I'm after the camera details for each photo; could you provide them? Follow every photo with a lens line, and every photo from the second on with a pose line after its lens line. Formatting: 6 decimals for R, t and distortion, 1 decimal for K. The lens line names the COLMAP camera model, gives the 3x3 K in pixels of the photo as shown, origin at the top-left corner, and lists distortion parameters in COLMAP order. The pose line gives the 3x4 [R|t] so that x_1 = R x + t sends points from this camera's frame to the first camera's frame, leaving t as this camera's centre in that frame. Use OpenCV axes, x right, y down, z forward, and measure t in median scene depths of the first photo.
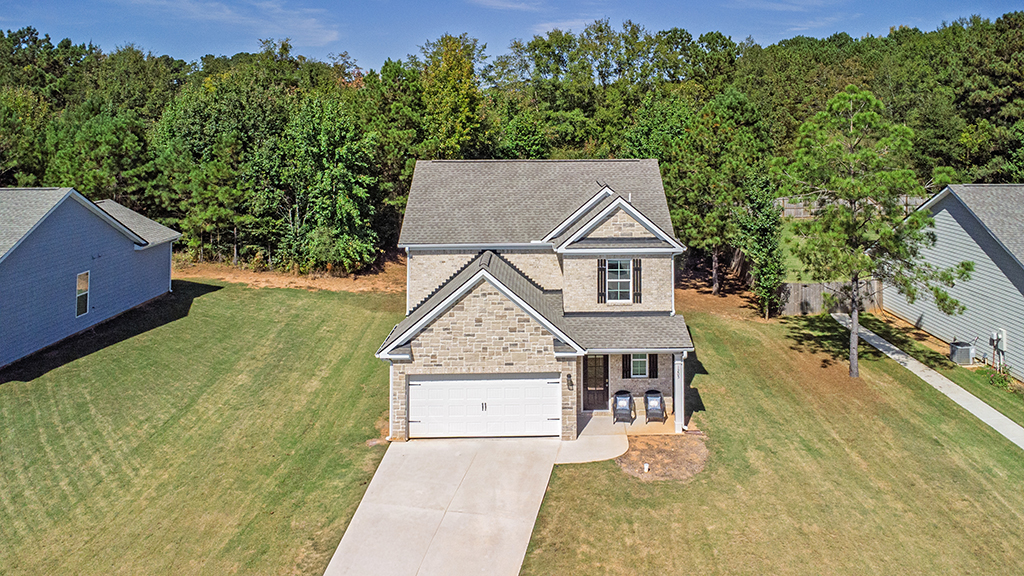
lens RADIAL K [[776.8, 0, 560.1], [0, 776.8, 140.0], [0, 0, 1]] dist [0.007973, 0.003116]
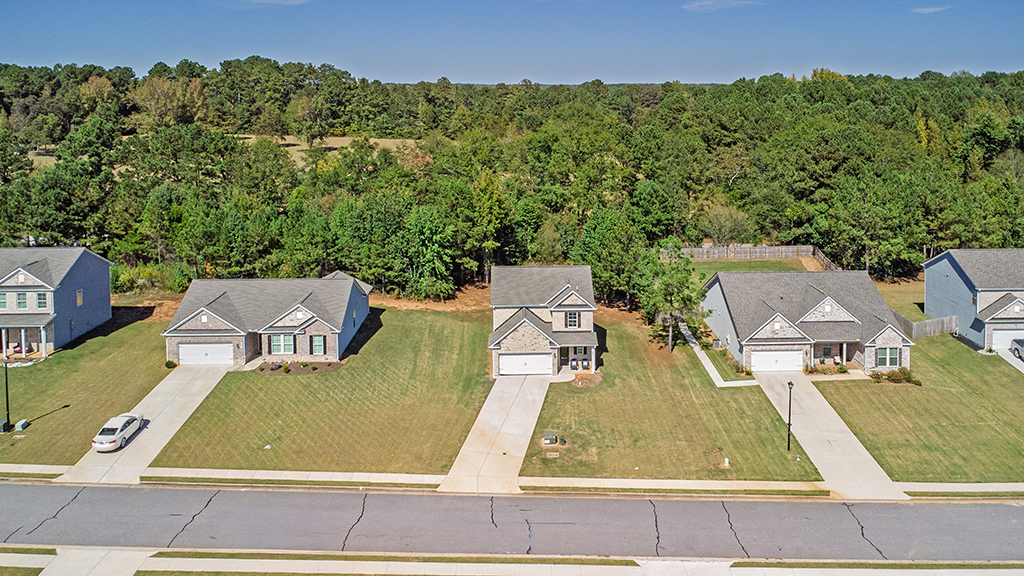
lens RADIAL K [[796.2, 0, 549.1], [0, 796.2, 190.9], [0, 0, 1]] dist [0.003260, 0.005901]
pose [[0.999936, 0.004104, 0.010544, -0.039272], [-0.005211, 0.994223, 0.107211, -0.568149], [-0.010043, -0.107259, 0.994180, -1.730798]]
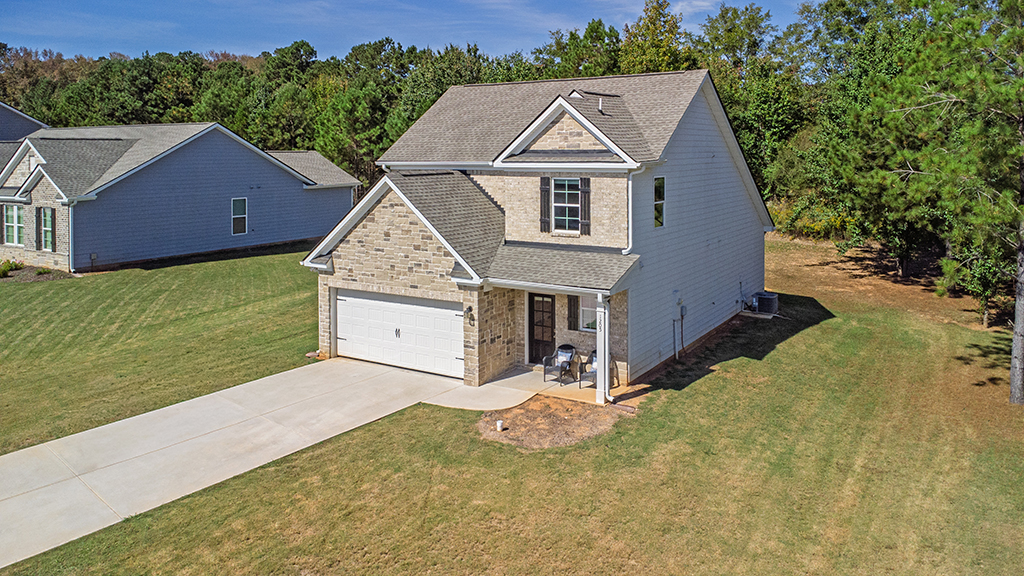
lens RADIAL K [[767.7, 0, 512.8], [0, 767.7, 193.1], [0, 0, 1]] dist [0.033102, -0.001979]
pose [[0.828404, 0.027877, -0.559437, 0.462521], [-0.005871, 0.999138, 0.041094, 0.136445], [0.560100, -0.030758, 0.827854, 0.327235]]
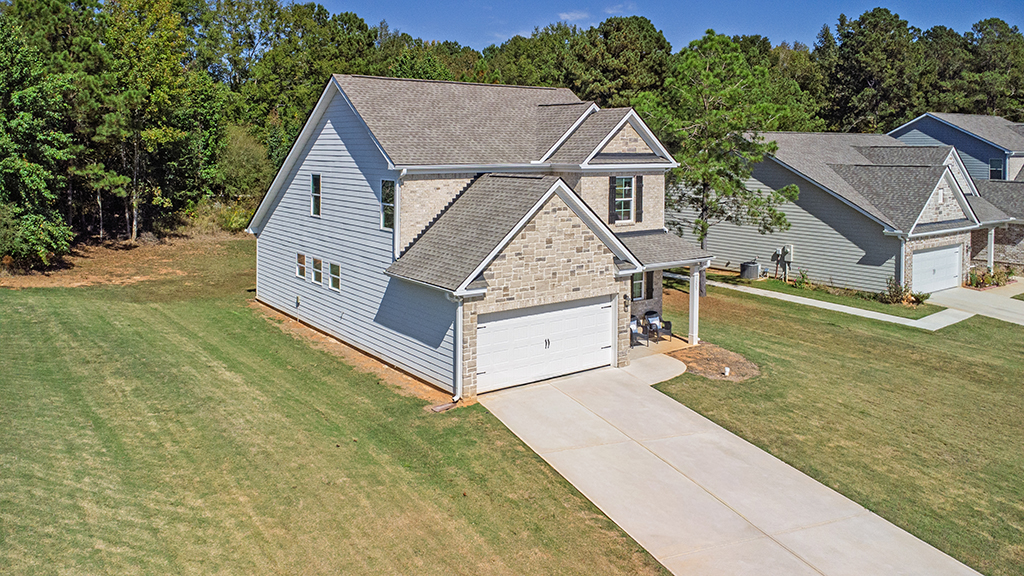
lens RADIAL K [[767.7, 0, 512.8], [0, 767.7, 193.1], [0, 0, 1]] dist [0.033102, -0.001979]
pose [[0.821657, -0.026802, 0.569352, -0.559979], [0.003282, 0.999100, 0.042295, 0.133051], [-0.569973, -0.032883, 0.821005, 0.313500]]
